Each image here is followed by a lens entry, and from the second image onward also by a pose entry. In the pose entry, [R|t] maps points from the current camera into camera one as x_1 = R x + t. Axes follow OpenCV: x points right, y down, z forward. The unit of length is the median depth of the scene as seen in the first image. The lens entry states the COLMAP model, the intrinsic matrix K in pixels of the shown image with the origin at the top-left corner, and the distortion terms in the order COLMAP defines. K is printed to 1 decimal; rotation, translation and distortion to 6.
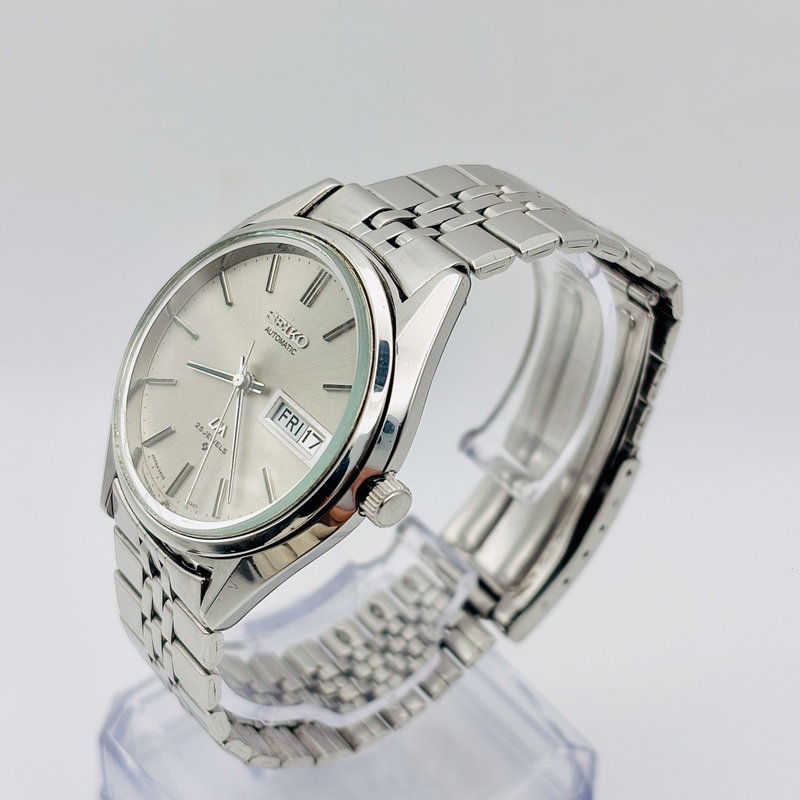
lens RADIAL K [[1859.3, 0, 398.5], [0, 1859.3, 255.9], [0, 0, 1]] dist [-0.192470, 0.186459]
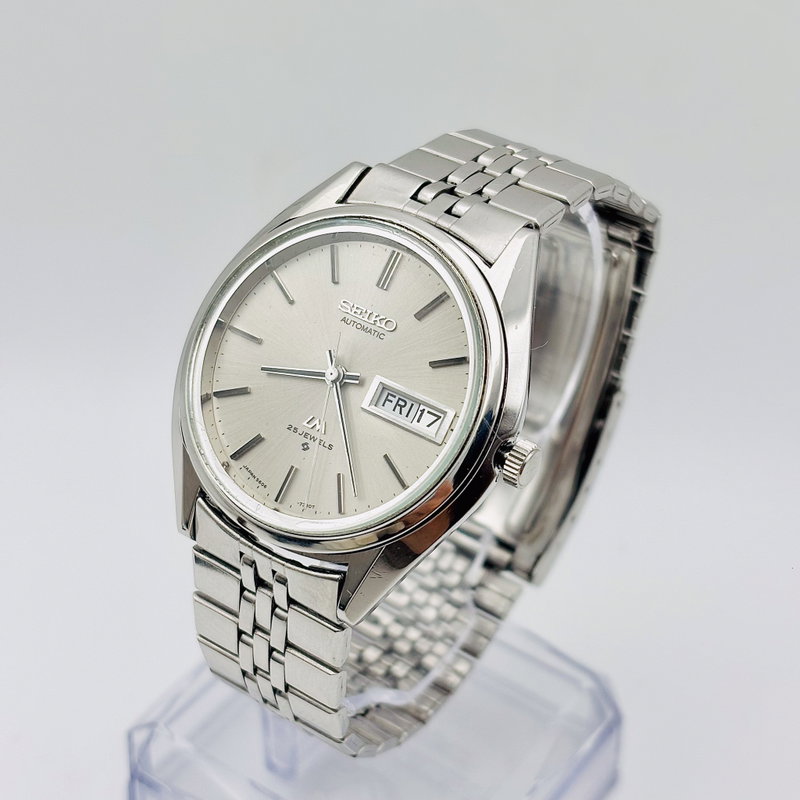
lens RADIAL K [[1859.3, 0, 398.5], [0, 1859.3, 255.9], [0, 0, 1]] dist [-0.192470, 0.186459]
pose [[0.954763, -0.159497, 0.250974, -0.276920], [0.156498, 0.987160, 0.031998, -0.020599], [-0.252855, 0.008726, 0.967465, 0.026575]]
